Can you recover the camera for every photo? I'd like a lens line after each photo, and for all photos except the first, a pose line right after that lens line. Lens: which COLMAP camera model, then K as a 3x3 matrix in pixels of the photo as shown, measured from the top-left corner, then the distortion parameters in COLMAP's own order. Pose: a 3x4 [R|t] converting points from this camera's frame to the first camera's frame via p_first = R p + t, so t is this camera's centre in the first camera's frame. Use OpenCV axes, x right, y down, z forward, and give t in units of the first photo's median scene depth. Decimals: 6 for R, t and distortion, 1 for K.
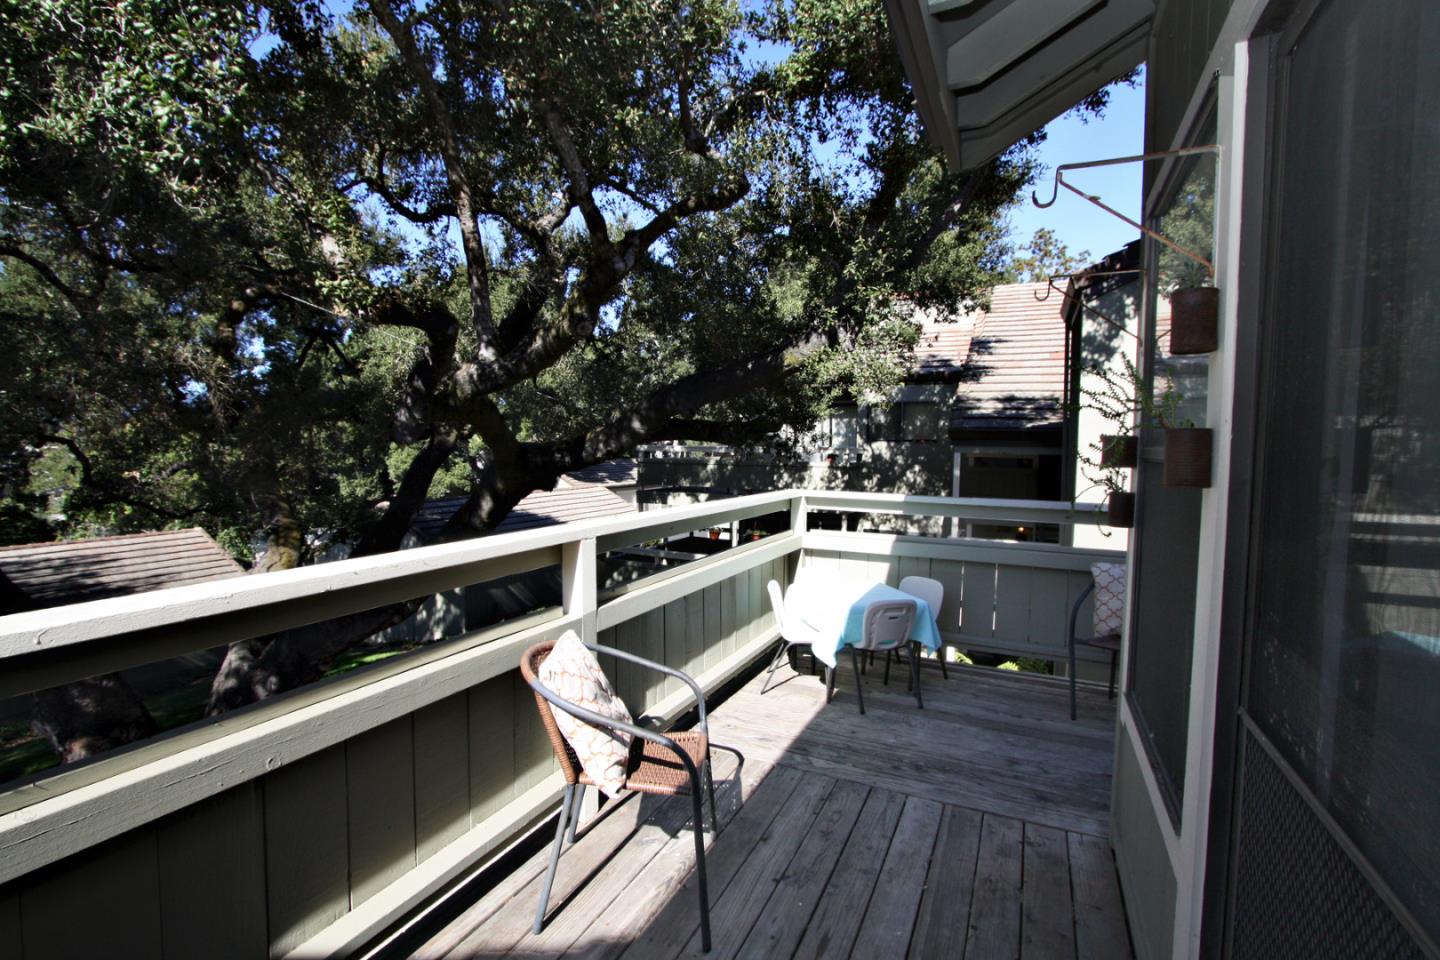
lens RADIAL K [[664.5, 0, 719.7], [0, 664.5, 481.6], [0, 0, 1]] dist [-0.017284, 0.003384]
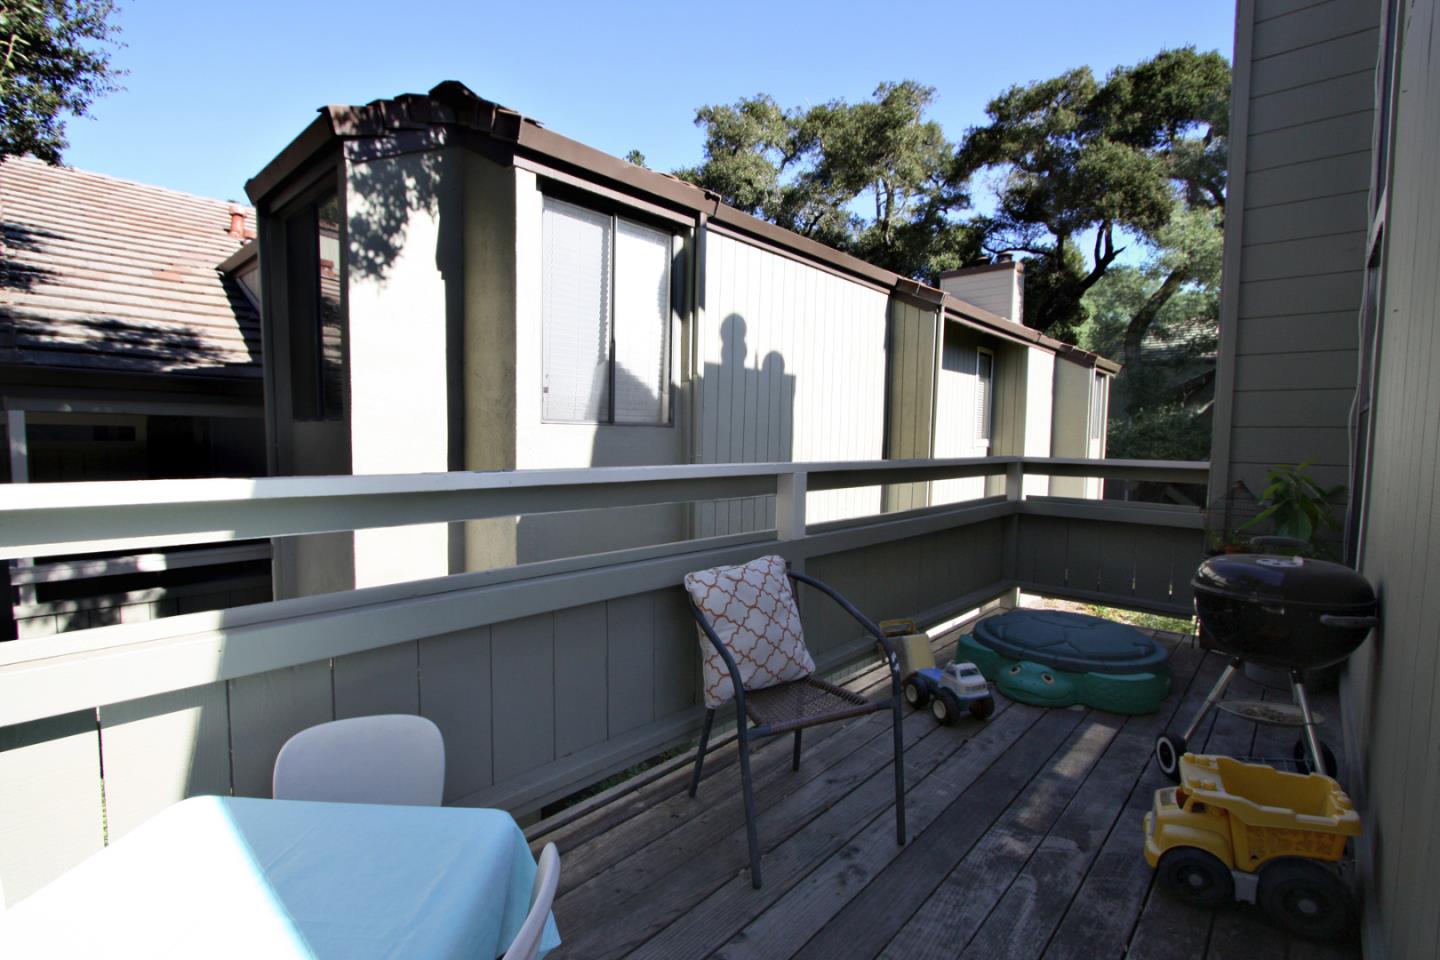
lens RADIAL K [[664.5, 0, 716.4], [0, 664.5, 488.0], [0, 0, 1]] dist [-0.017284, 0.003384]
pose [[0.303276, -0.084360, 0.949161, 0.033957], [0.044582, 0.996239, 0.074299, 0.007512], [-0.951859, 0.019782, 0.305897, 0.480903]]
